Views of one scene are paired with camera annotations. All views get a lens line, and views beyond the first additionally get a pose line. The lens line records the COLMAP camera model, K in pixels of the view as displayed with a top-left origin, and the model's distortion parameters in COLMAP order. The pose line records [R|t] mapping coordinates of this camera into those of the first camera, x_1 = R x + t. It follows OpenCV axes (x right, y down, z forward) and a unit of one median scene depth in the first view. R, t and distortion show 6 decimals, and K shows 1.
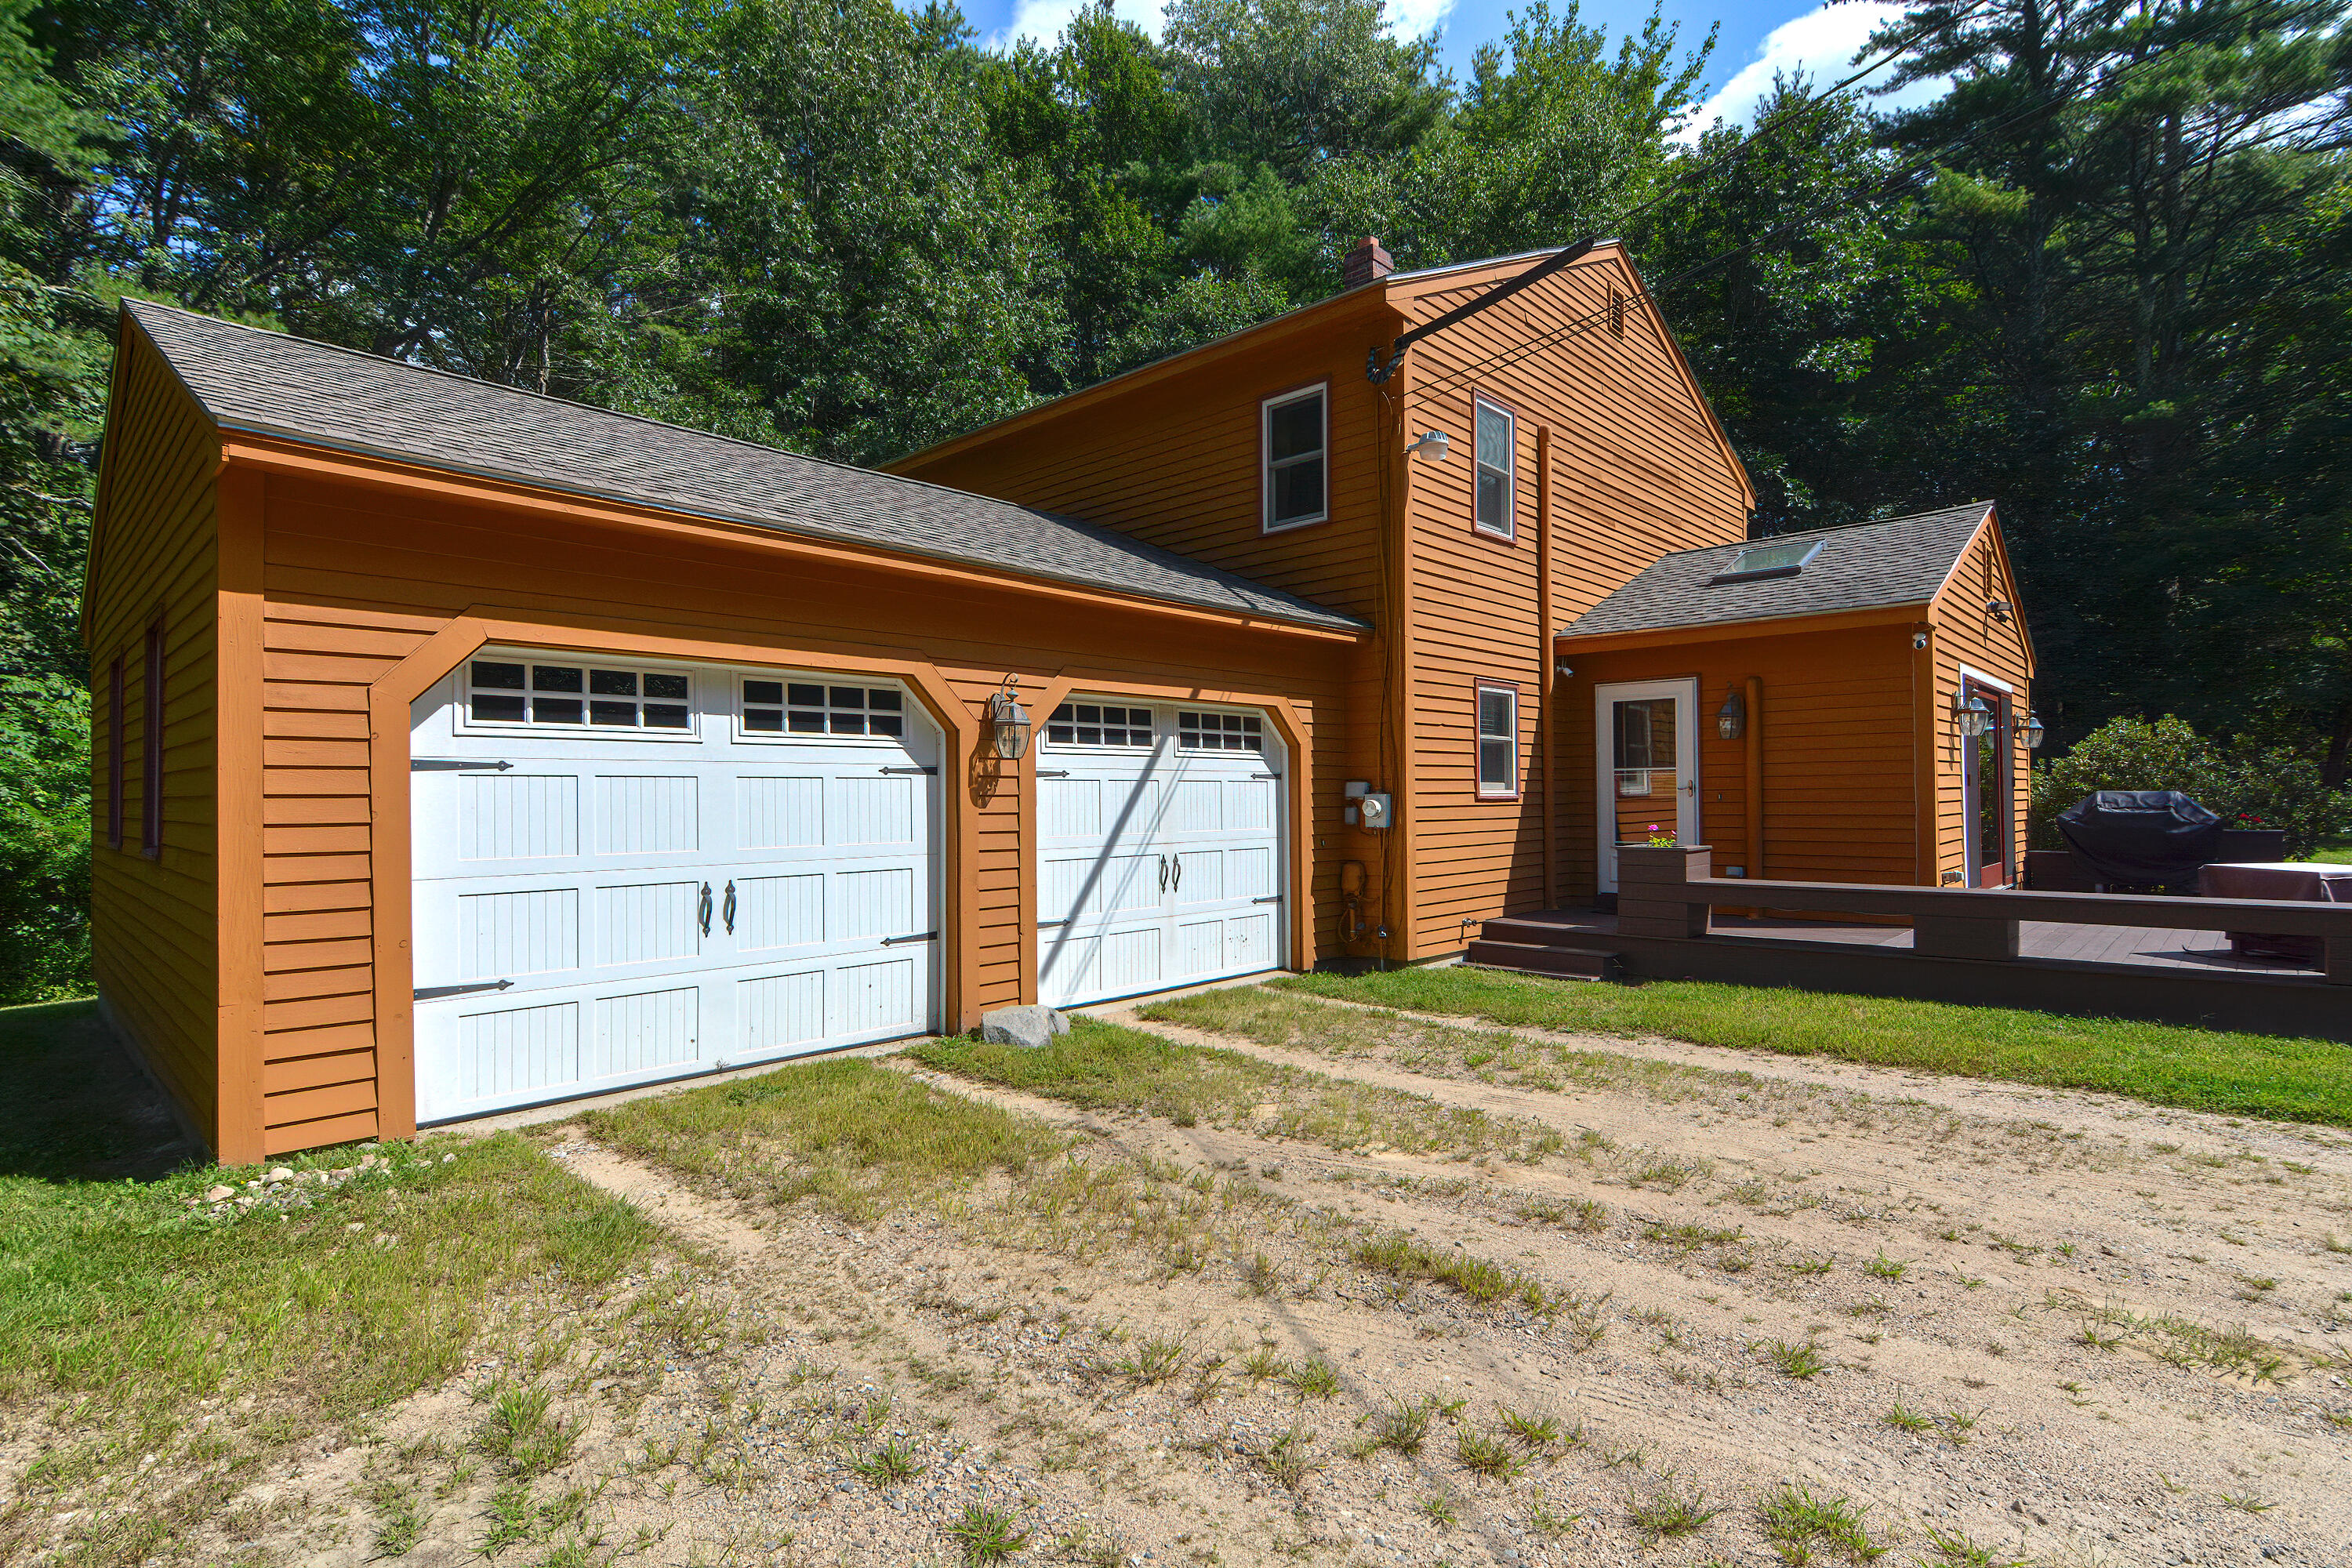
lens RADIAL K [[1101.1, 0, 1176.0], [0, 1101.1, 784.0], [0, 0, 1]] dist [-0.013330, -0.000825]
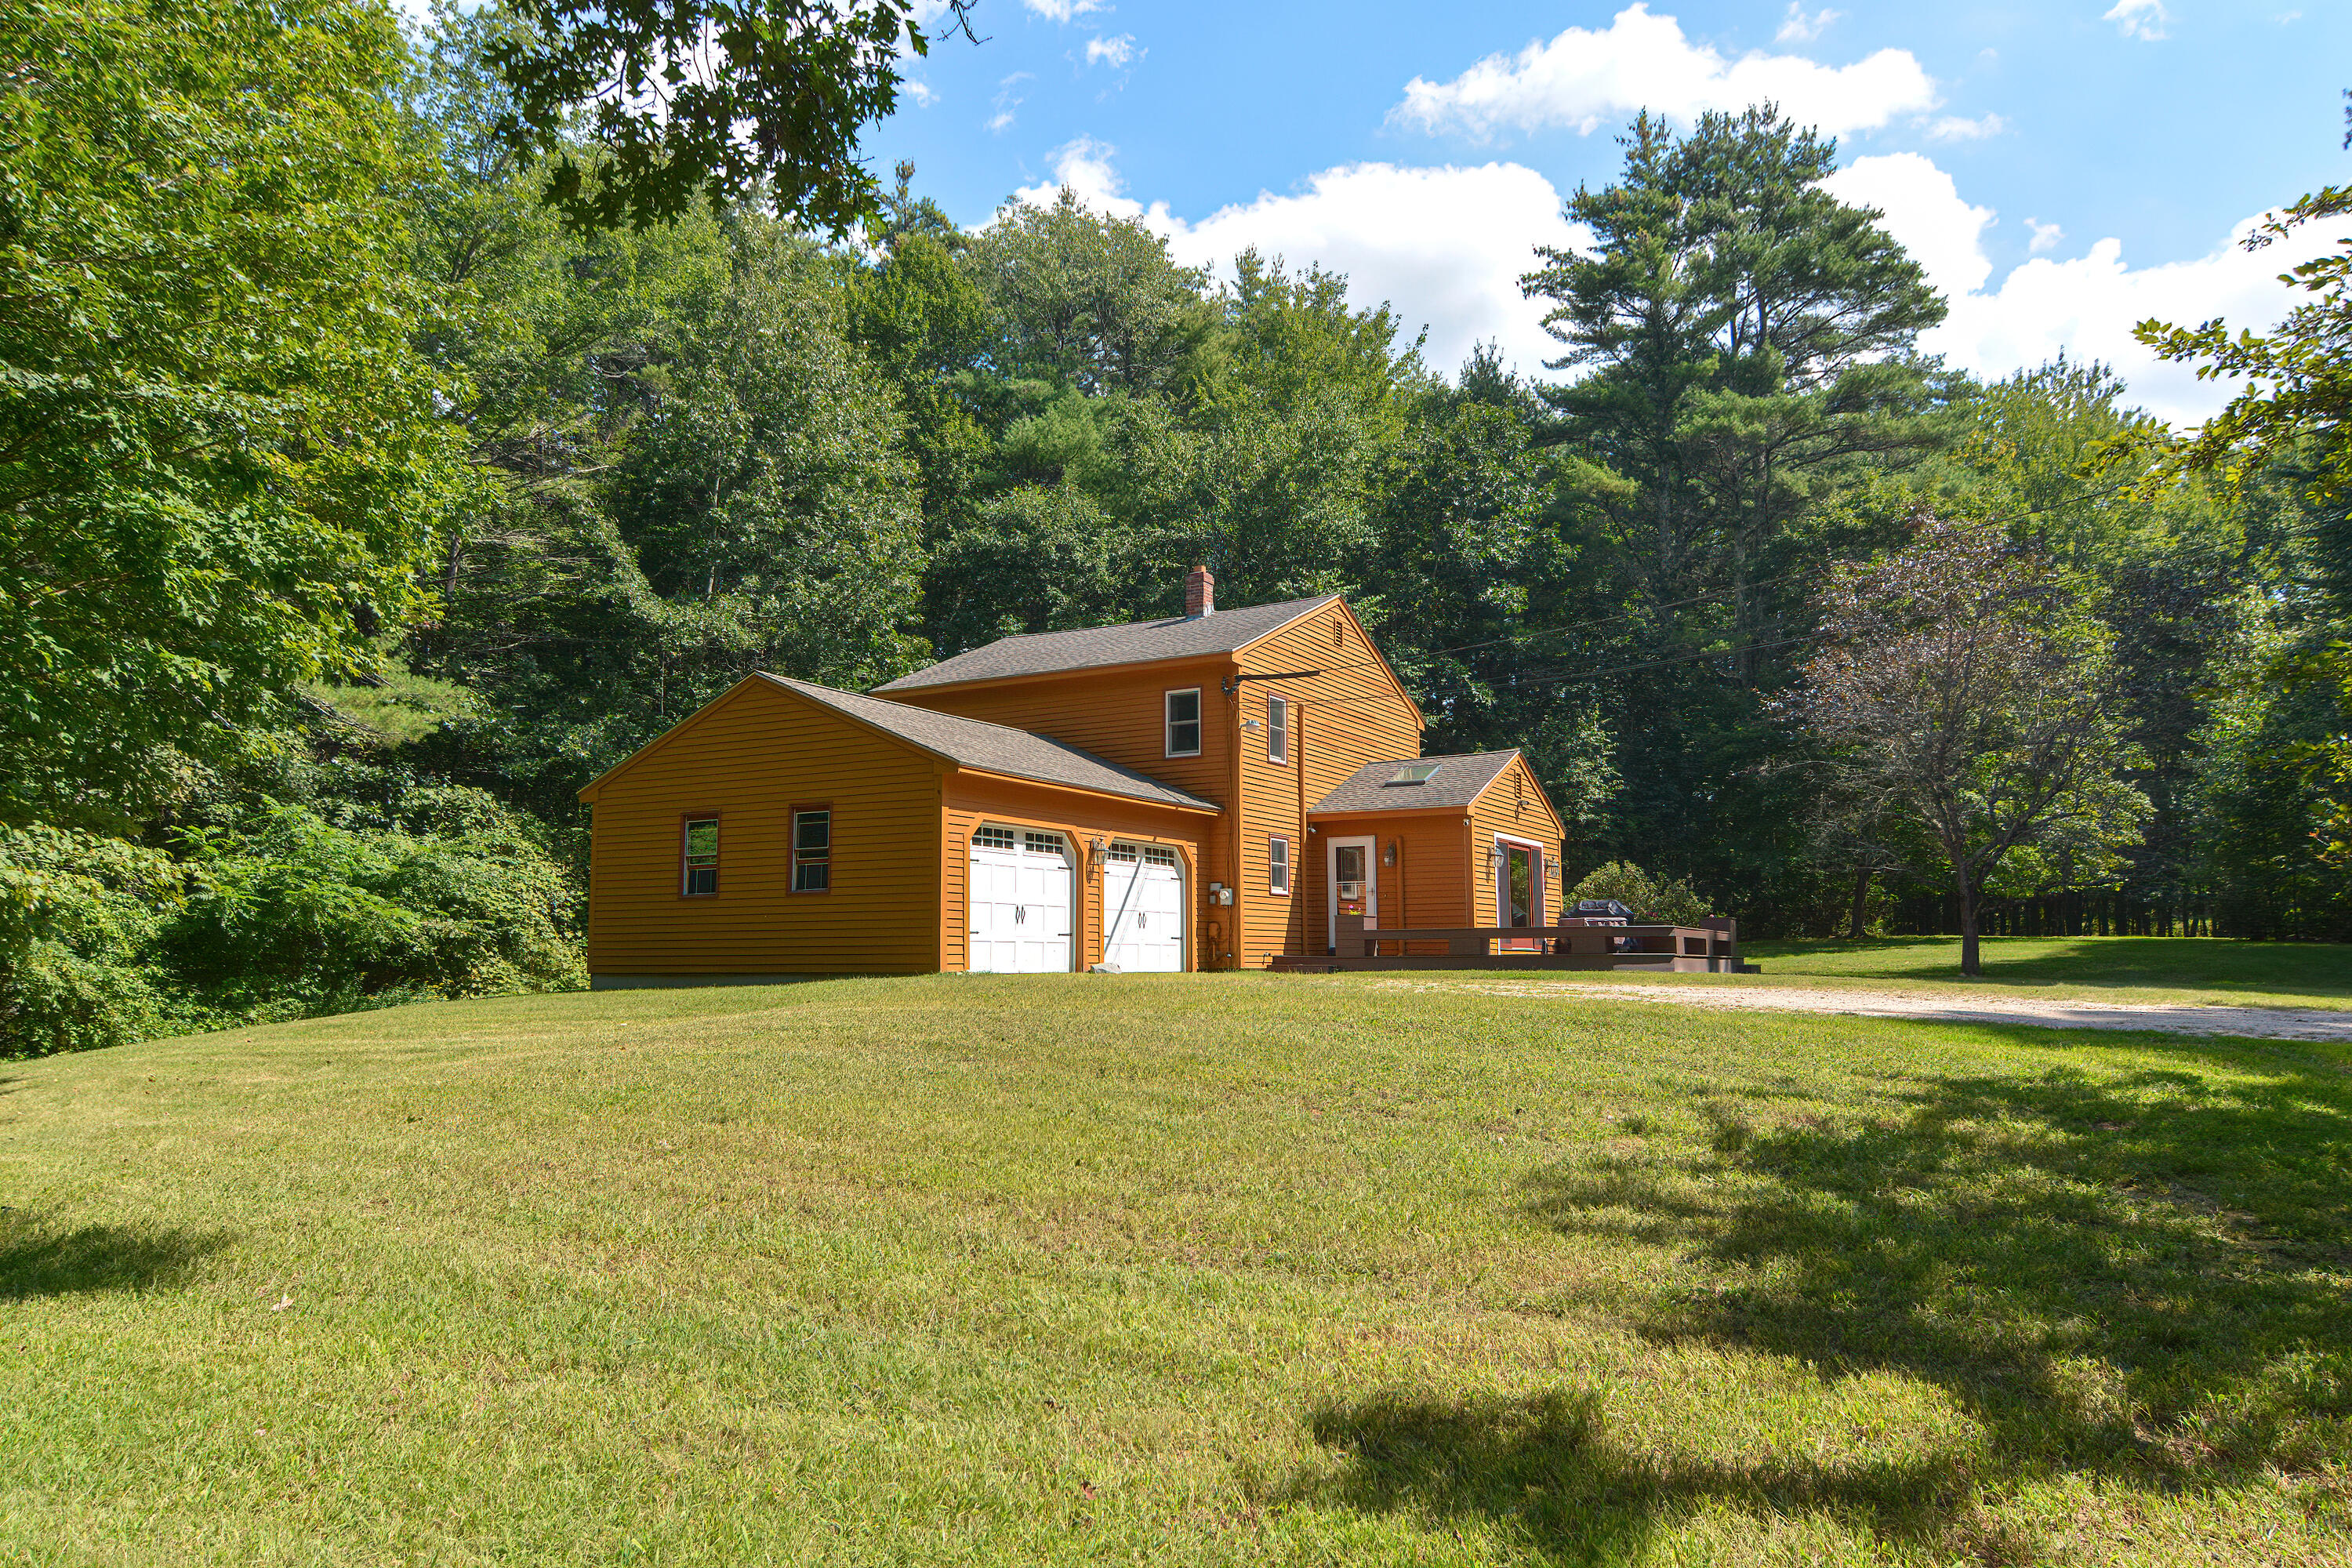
lens RADIAL K [[1475.8, 0, 1176.0], [0, 1475.8, 784.0], [0, 0, 1]] dist [0.004078, 0.000214]
pose [[0.970445, 0.032911, 0.239066, -0.581424], [-0.006551, 0.993884, -0.110231, 0.120262], [-0.241232, 0.105407, 0.964726, -1.687068]]
